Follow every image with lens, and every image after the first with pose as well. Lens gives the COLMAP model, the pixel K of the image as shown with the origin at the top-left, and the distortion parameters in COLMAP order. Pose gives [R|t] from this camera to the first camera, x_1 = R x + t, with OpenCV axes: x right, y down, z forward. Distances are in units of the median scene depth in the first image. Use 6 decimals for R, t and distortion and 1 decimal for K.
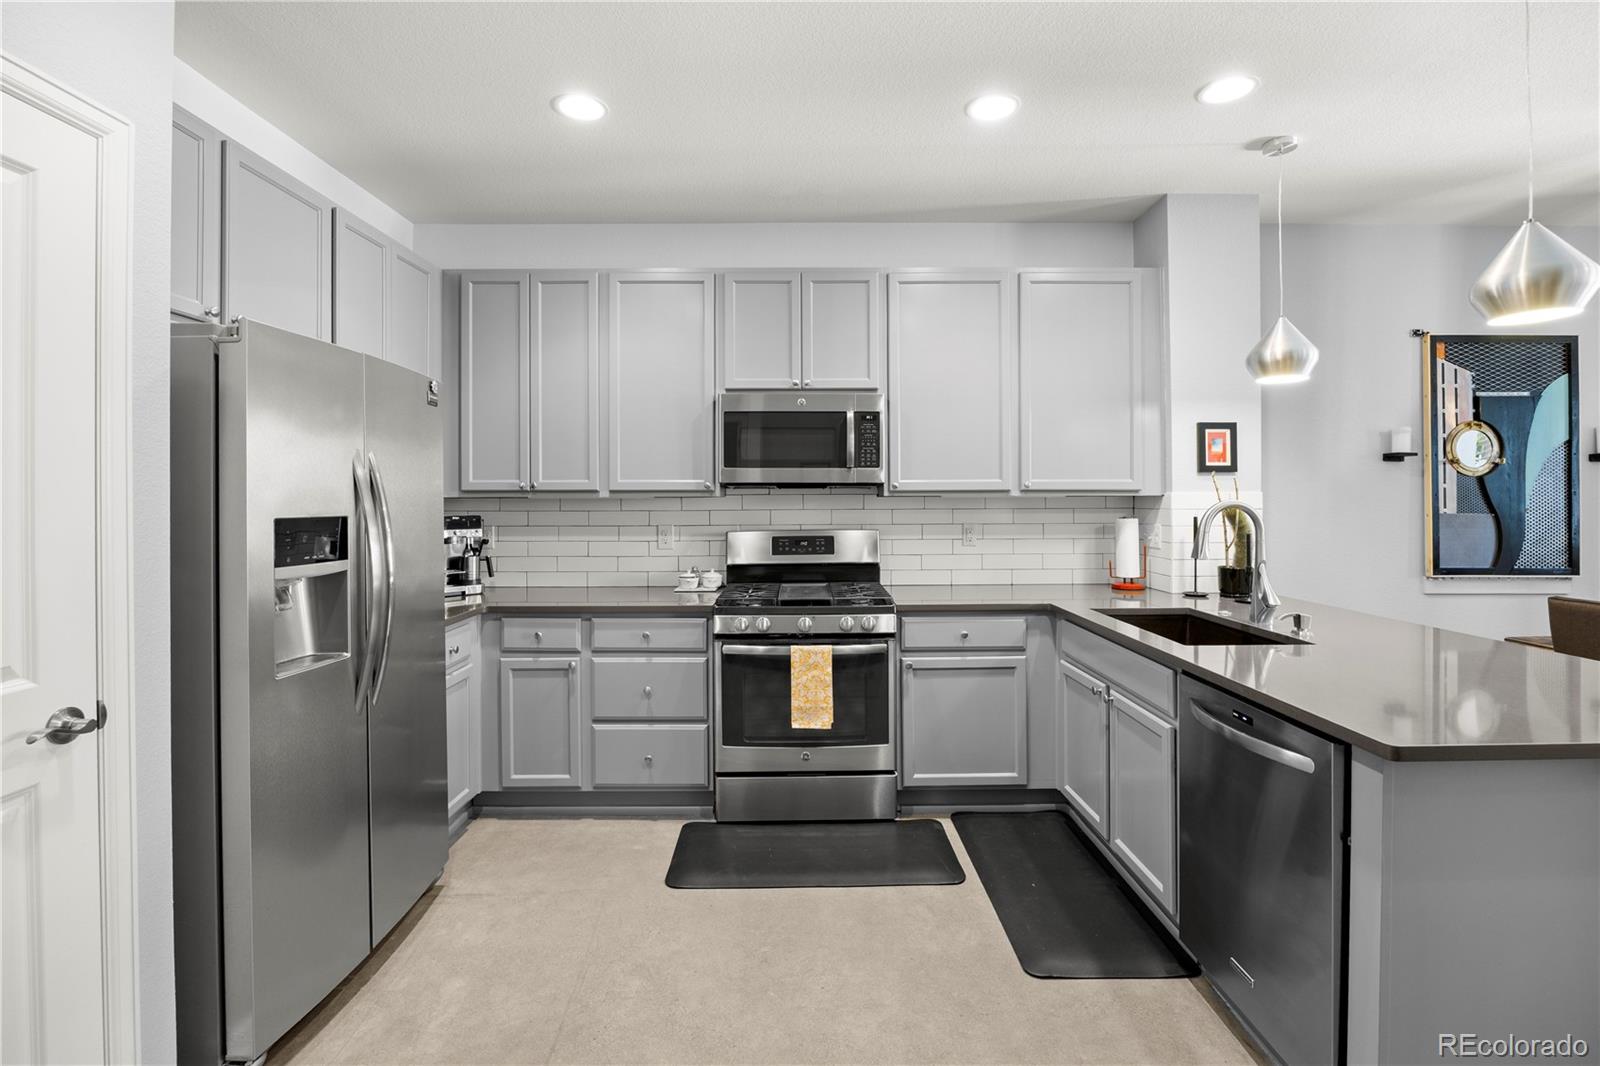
lens RADIAL K [[727.9, 0, 808.5], [0, 727.9, 496.9], [0, 0, 1]] dist [-0.007471, -0.000326]
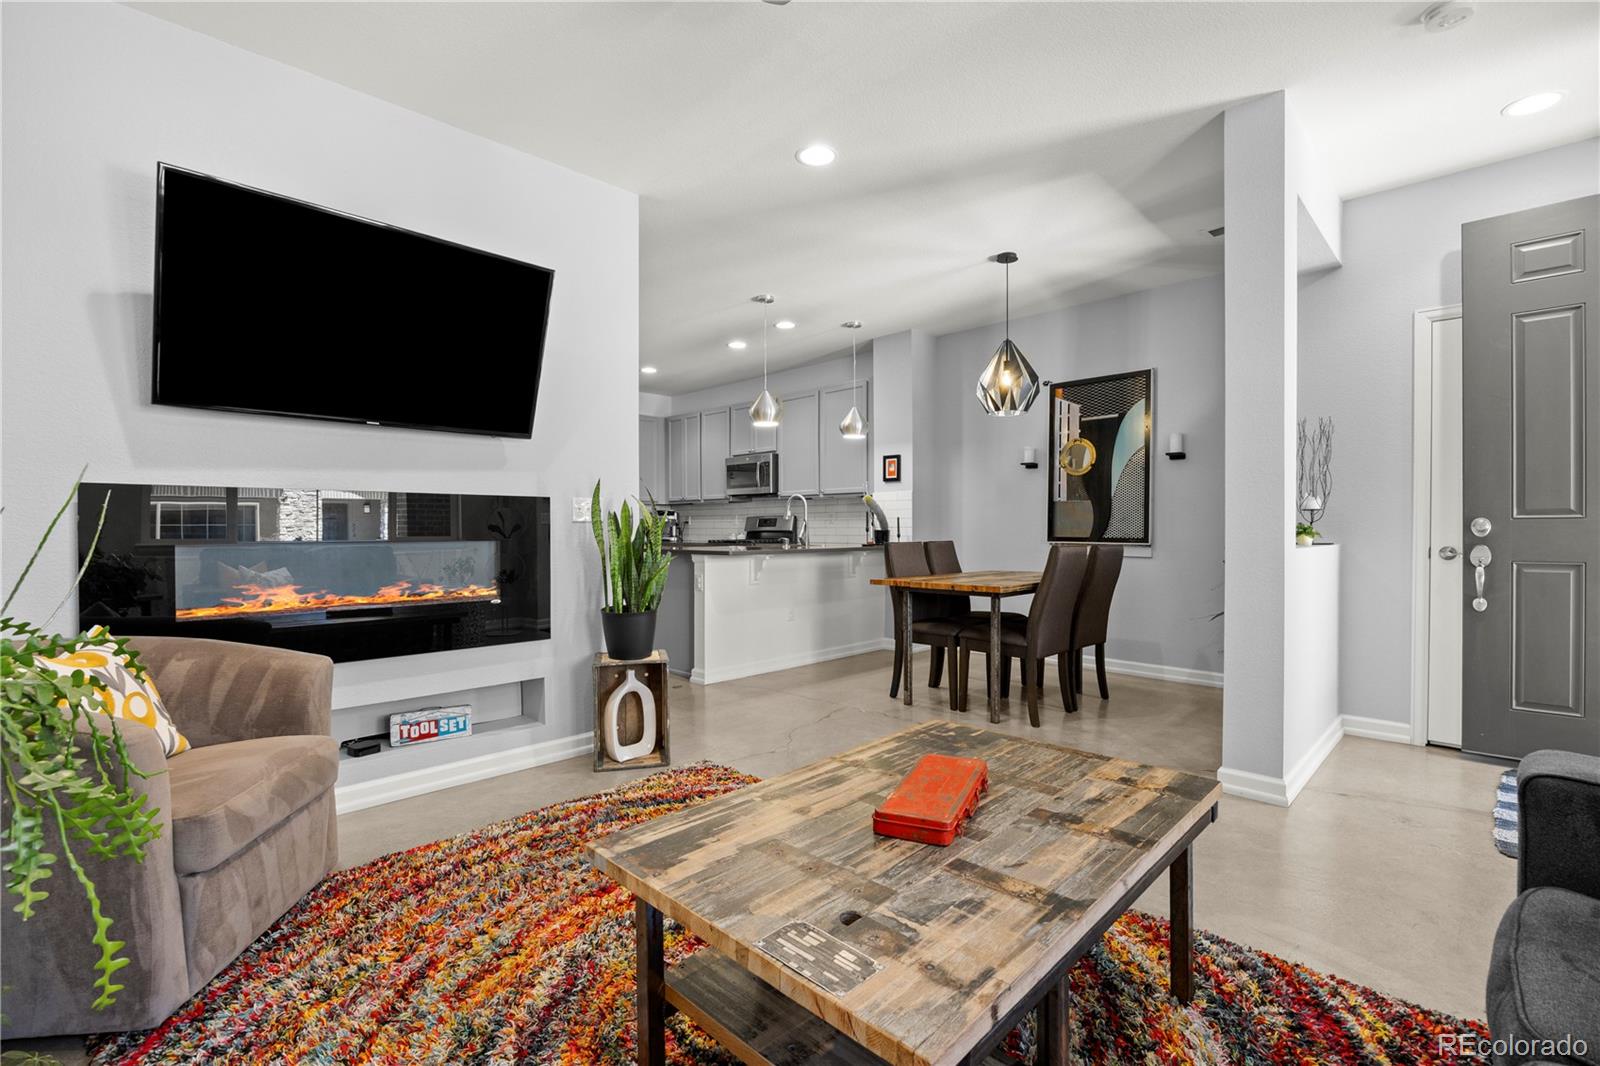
lens RADIAL K [[734.8, 0, 800.0], [0, 734.8, 533.0], [0, 0, 1]] dist [-0.004340, -0.000309]
pose [[0.690412, 0.005802, -0.723393, 1.764364], [0.000414, 0.999965, 0.008415, 0.082808], [0.723416, -0.006109, 0.690385, -0.486915]]
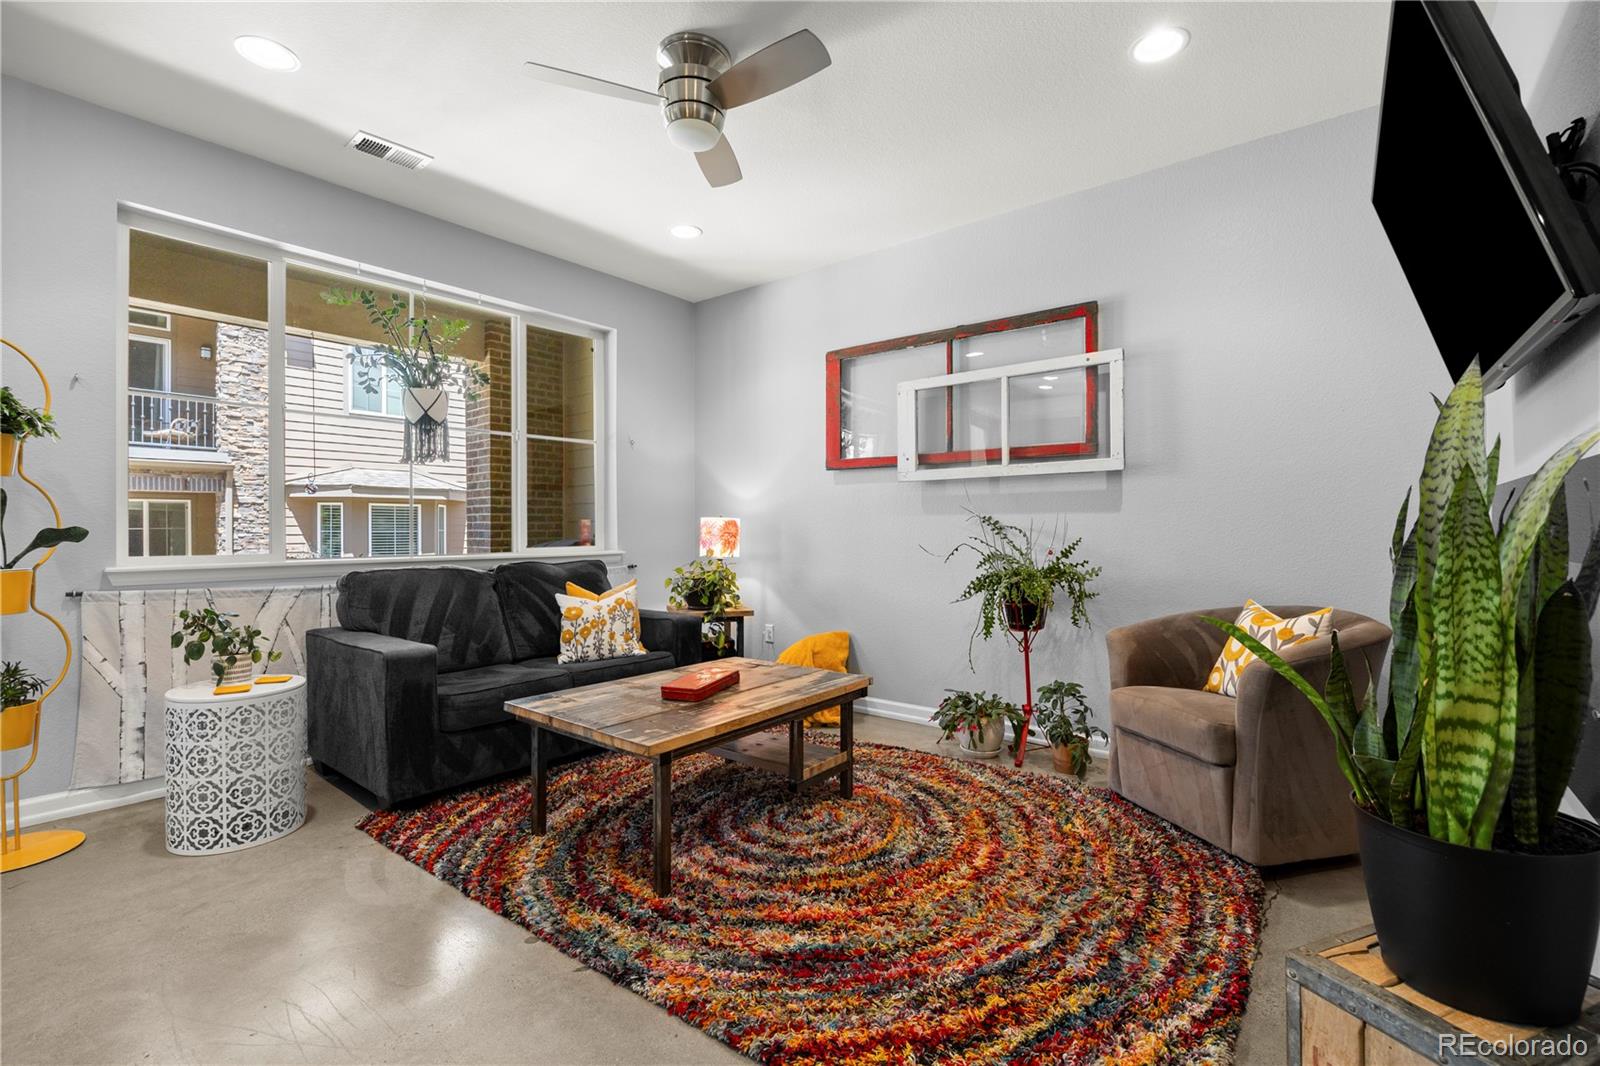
lens RADIAL K [[706.1, 0, 802.3], [0, 706.1, 529.1], [0, 0, 1]] dist [-0.016497, 0.000378]
pose [[-0.763343, 0.004236, 0.645979, 0.897097], [0.003374, 0.999991, -0.002570, 0.080126], [-0.645984, 0.000217, -0.763351, 0.421235]]
